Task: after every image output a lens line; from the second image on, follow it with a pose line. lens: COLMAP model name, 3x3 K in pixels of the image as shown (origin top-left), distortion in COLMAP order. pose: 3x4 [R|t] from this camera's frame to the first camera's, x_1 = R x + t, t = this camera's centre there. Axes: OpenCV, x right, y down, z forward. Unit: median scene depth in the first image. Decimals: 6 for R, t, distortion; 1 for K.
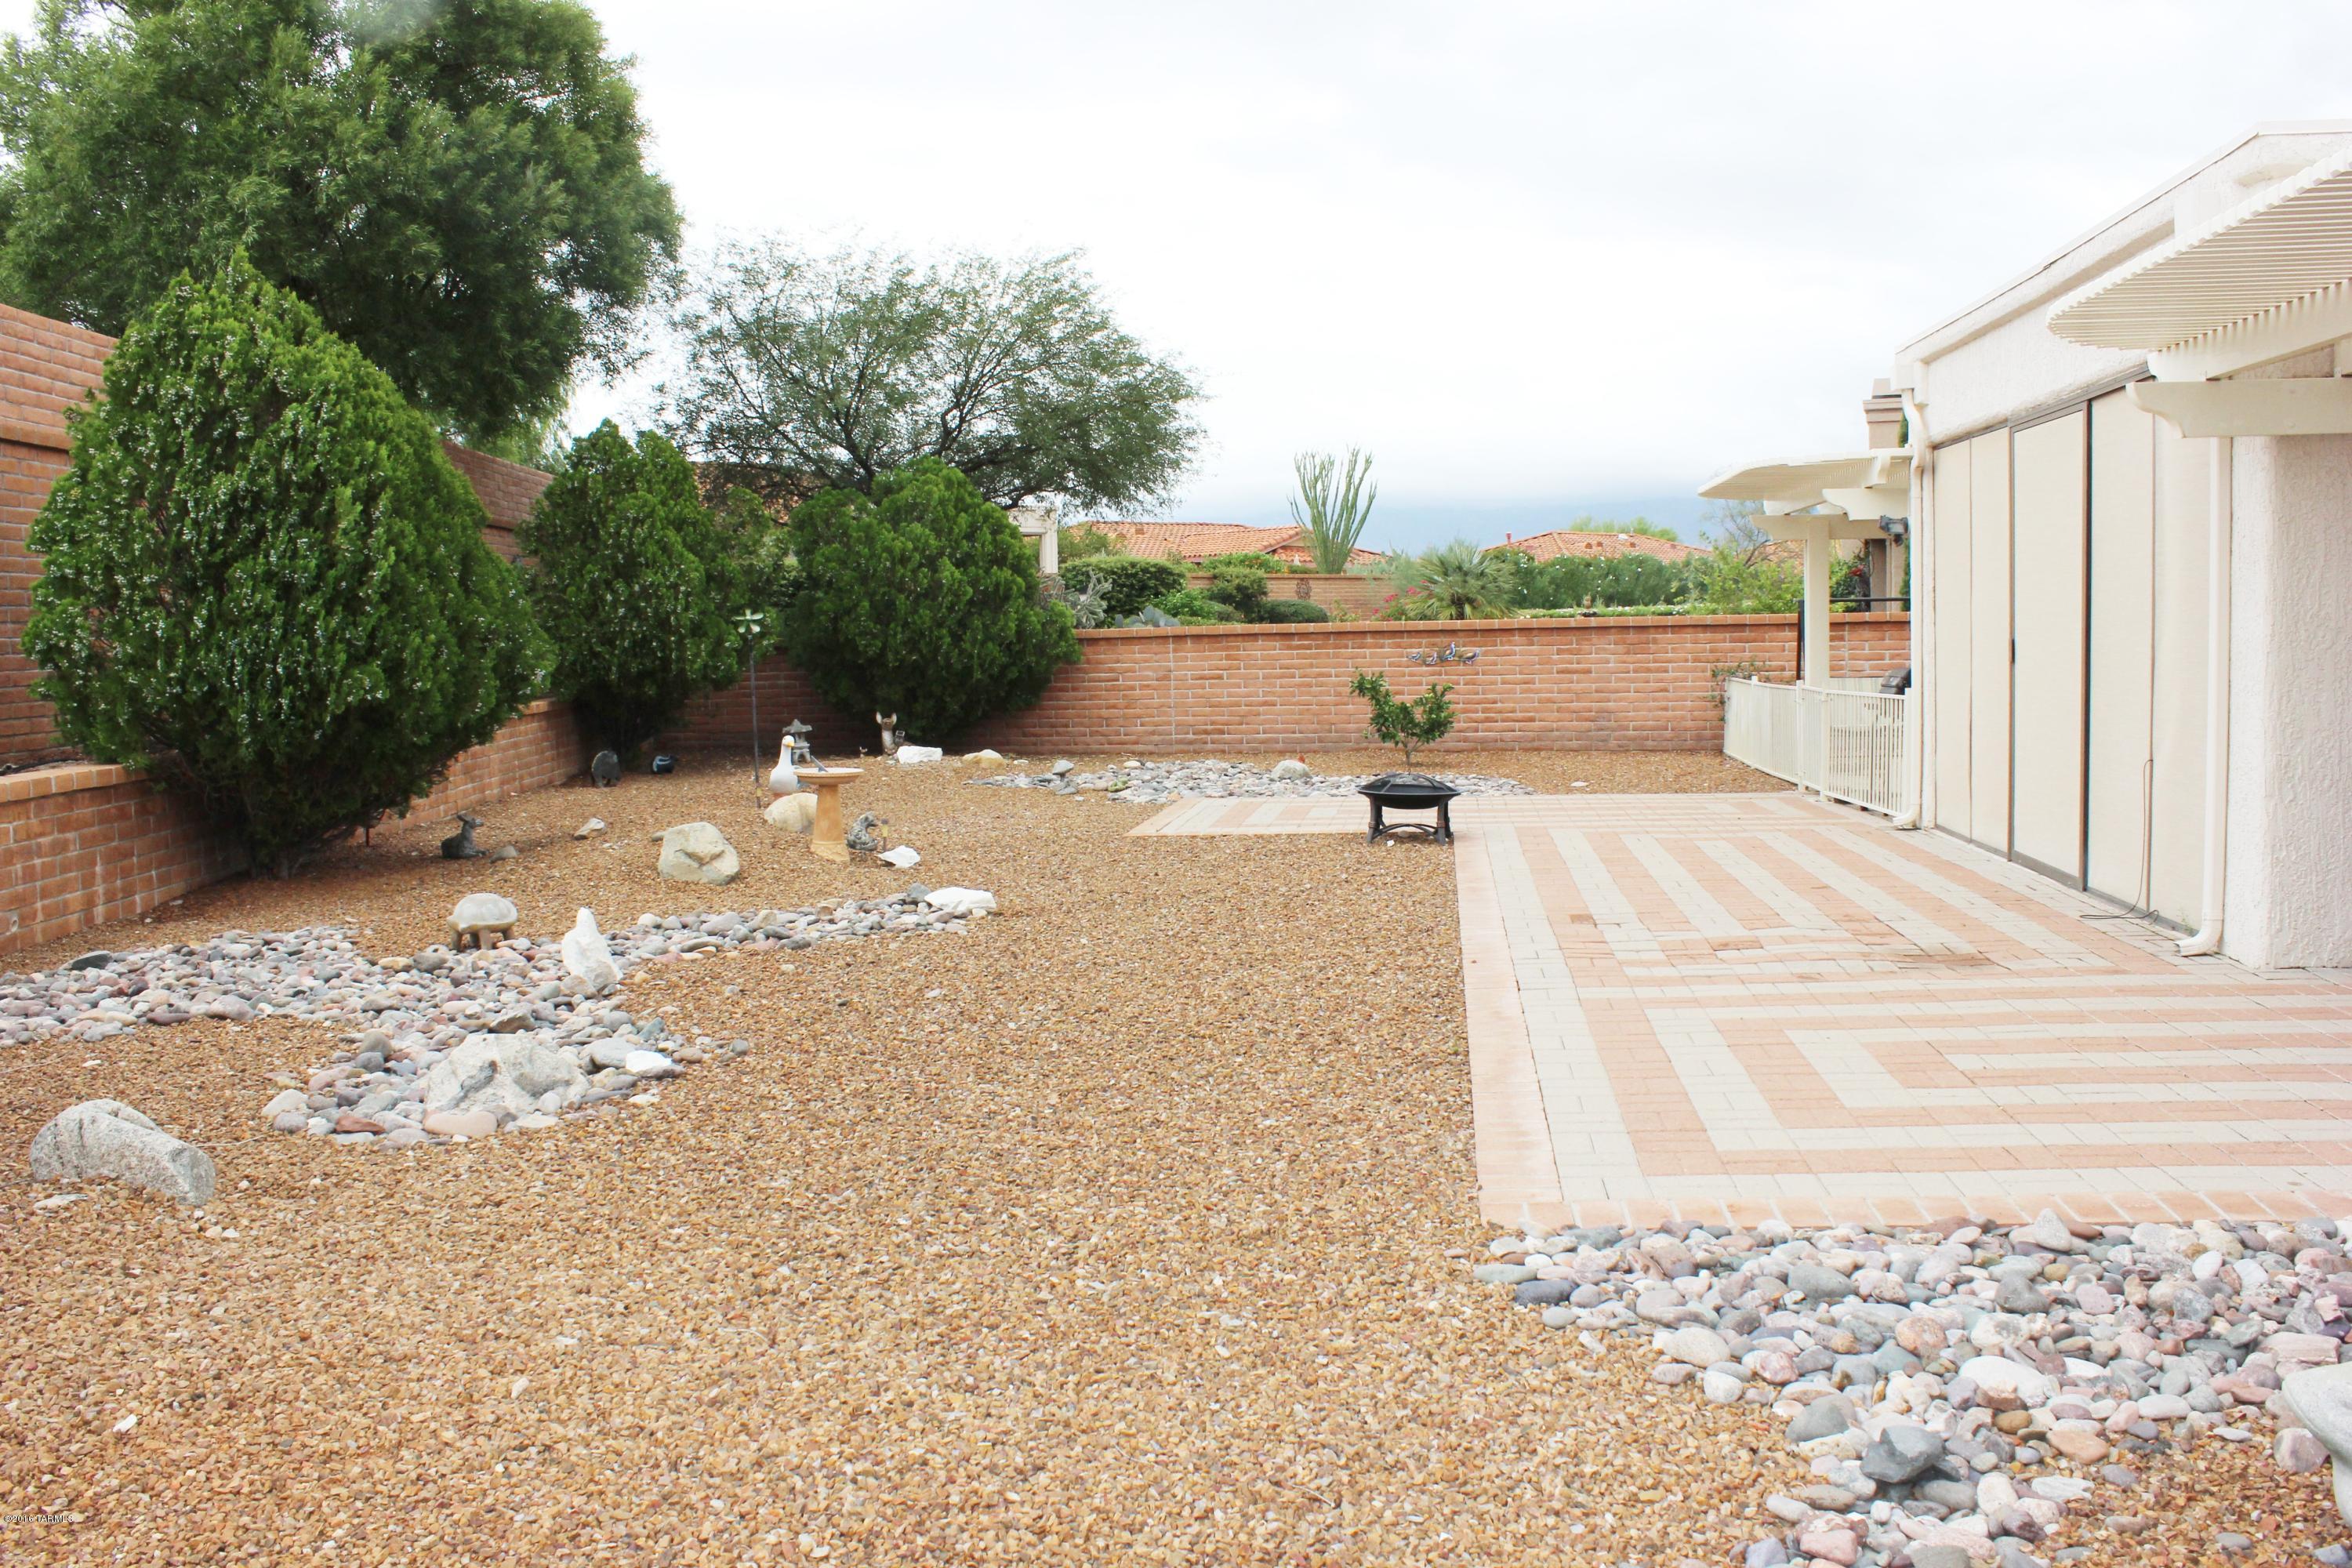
lens RADIAL K [[1967.1, 0, 1176.0], [0, 1967.1, 784.0], [0, 0, 1]] dist [-0.092944, -0.000474]
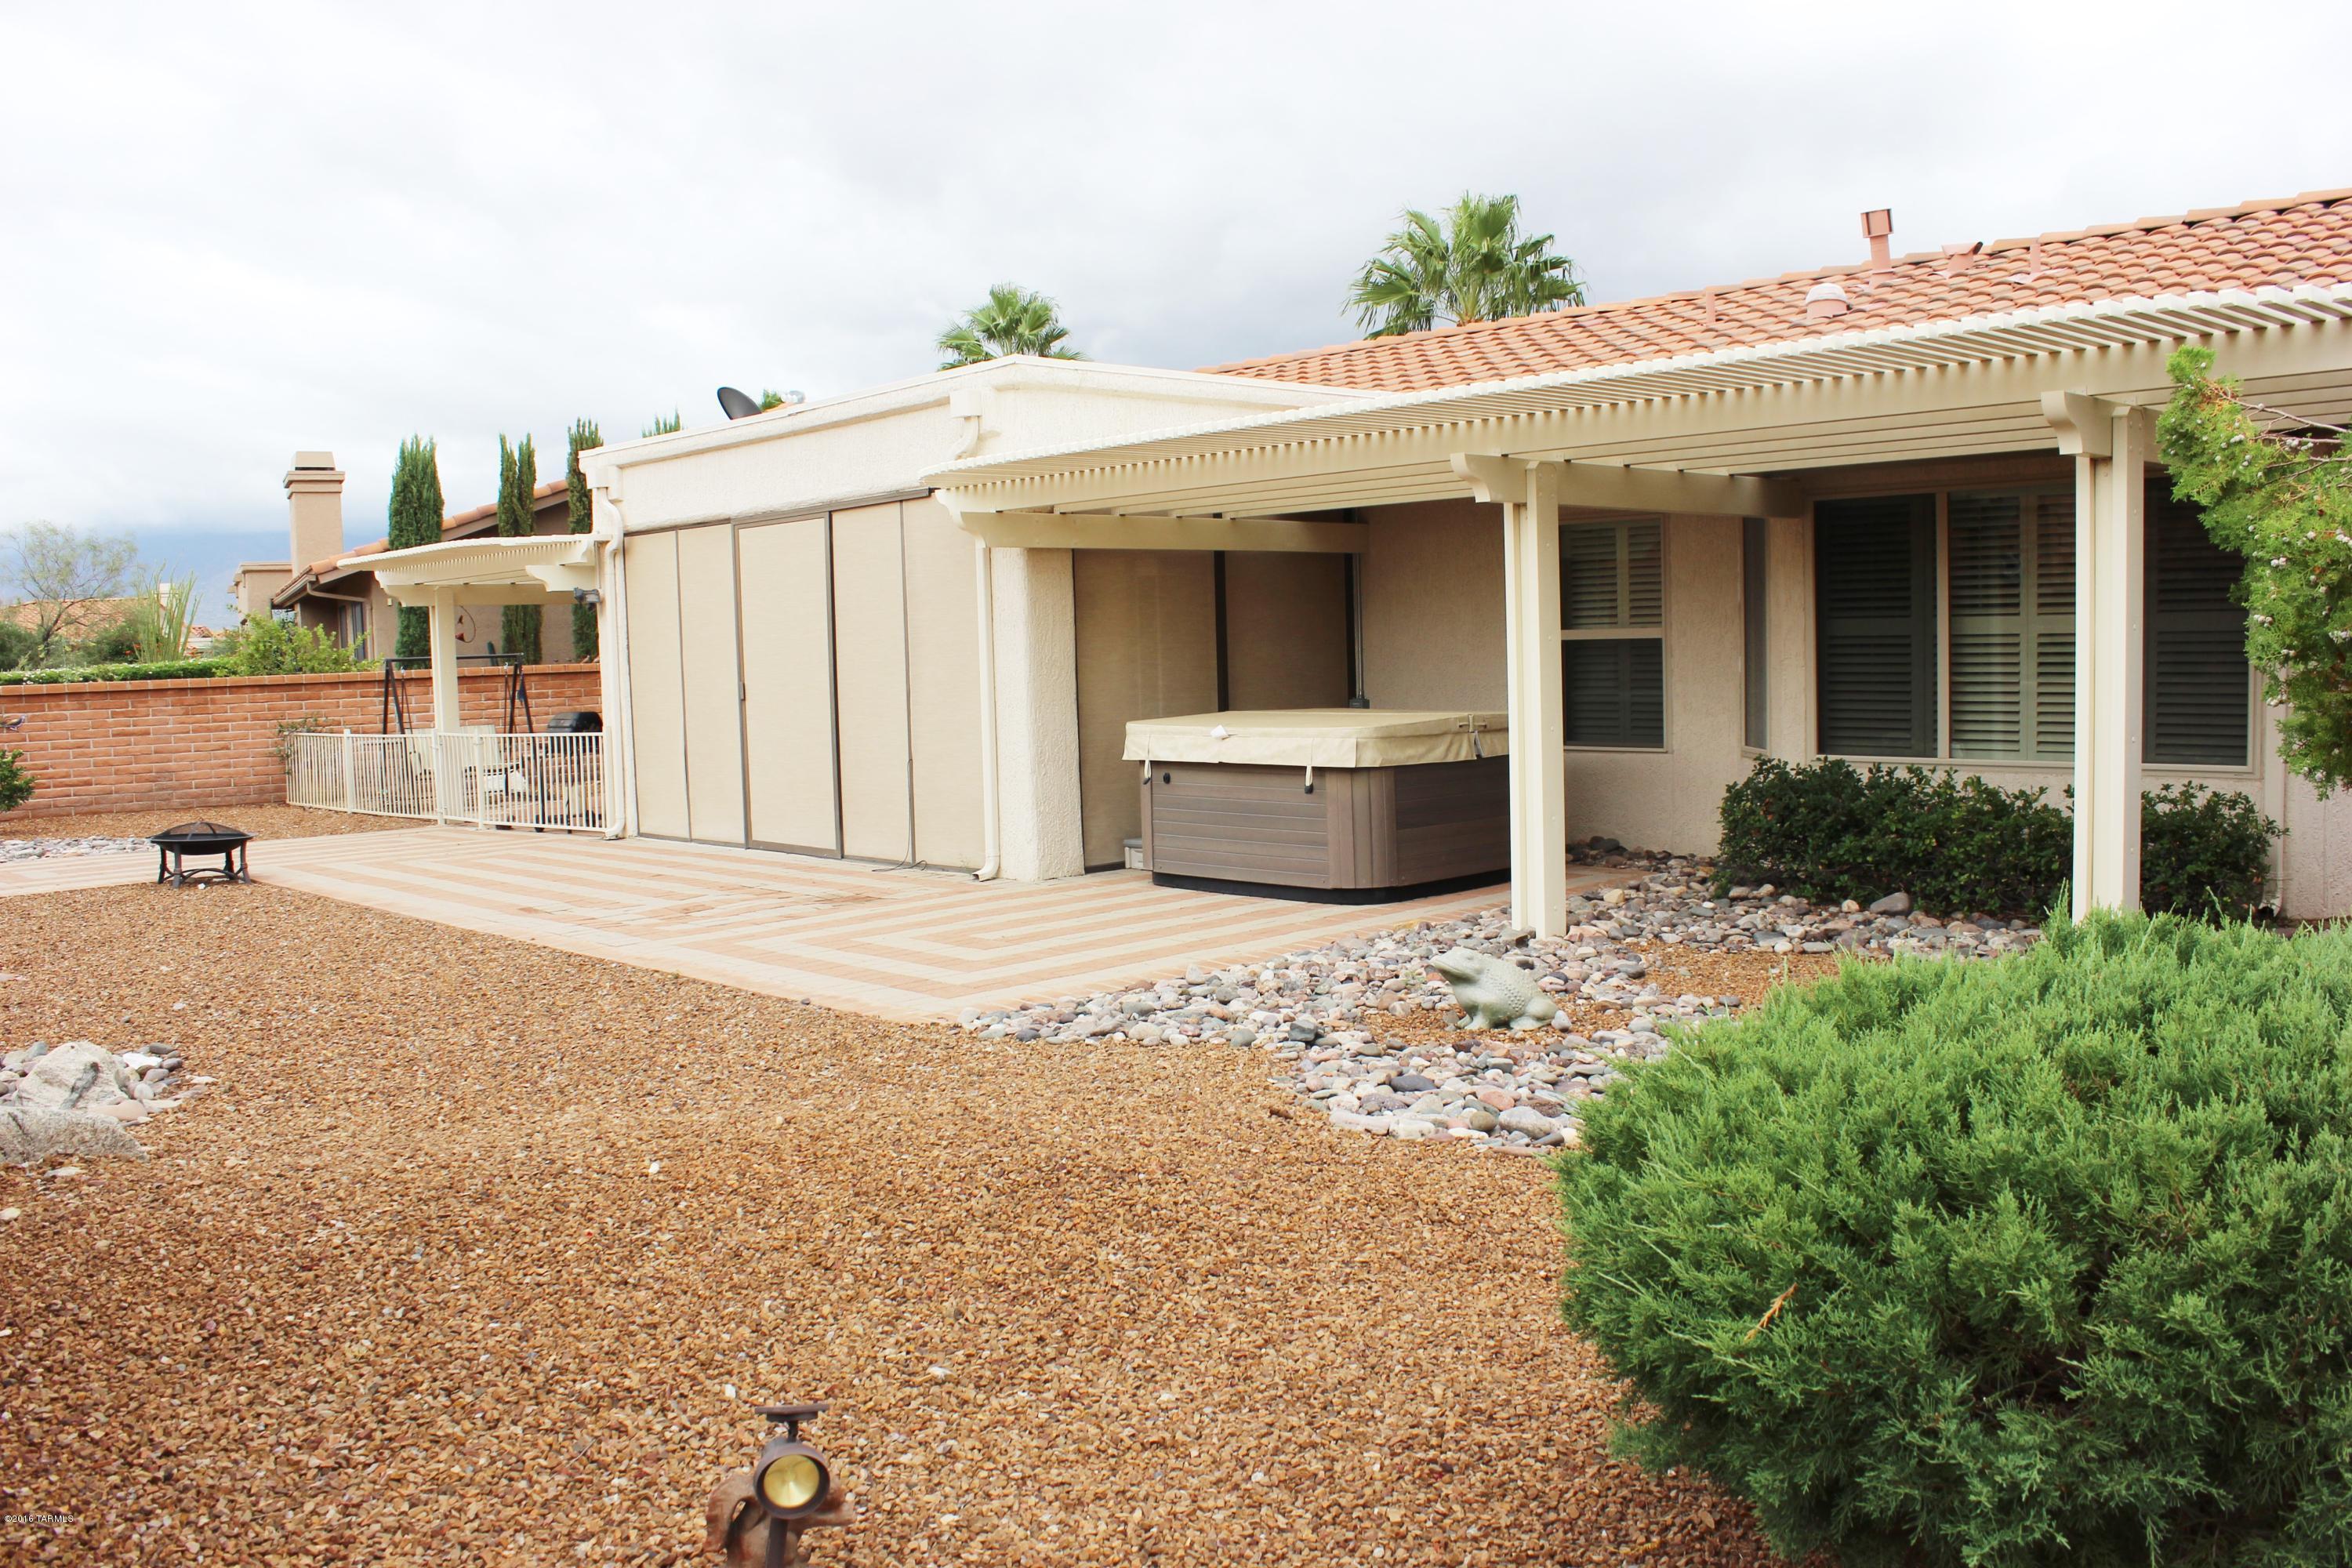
lens RADIAL K [[1967.1, 0, 1176.0], [0, 1967.1, 784.0], [0, 0, 1]] dist [-0.092944, -0.000474]
pose [[0.642579, -0.051064, 0.764516, -0.338421], [0.076100, 0.997097, 0.002636, 0.011741], [-0.762431, 0.056486, 0.644600, -0.083256]]
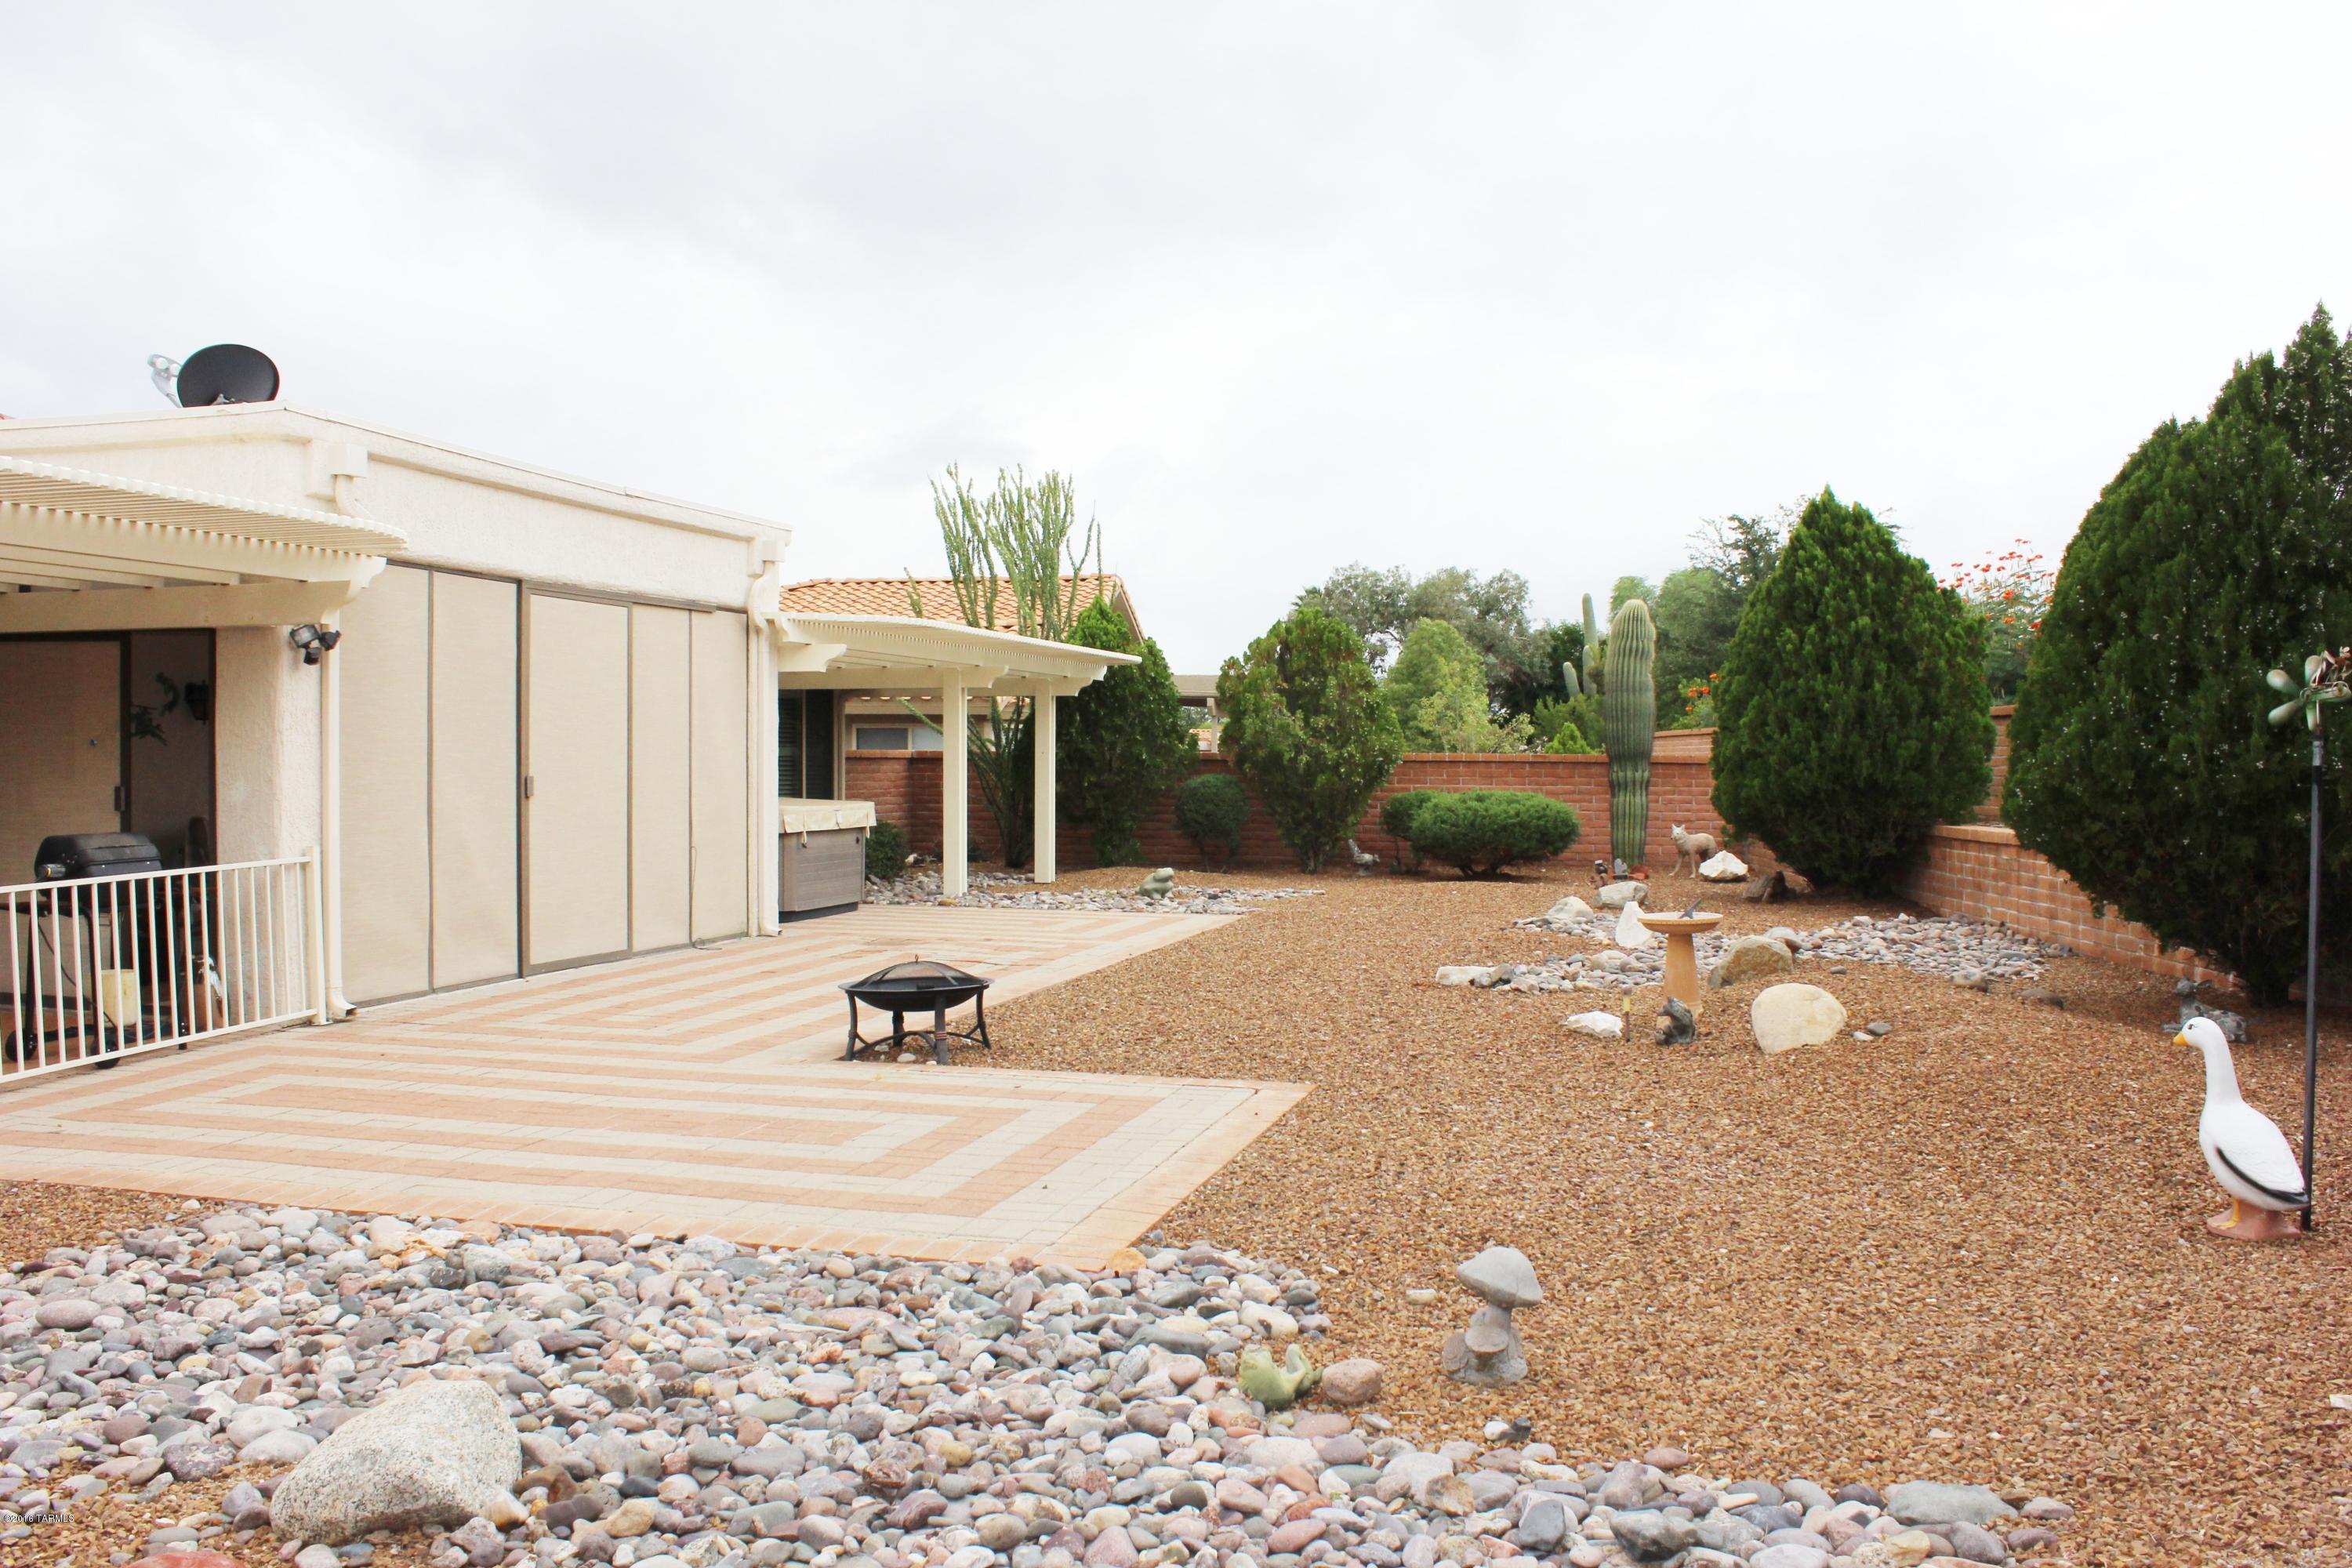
lens RADIAL K [[1967.1, 0, 1176.0], [0, 1967.1, 784.0], [0, 0, 1]] dist [-0.092944, -0.000474]
pose [[-0.991163, 0.019092, 0.131270, -0.074873], [0.030856, 0.995627, 0.088173, -0.126513], [-0.129013, 0.091445, -0.987418, 1.649016]]
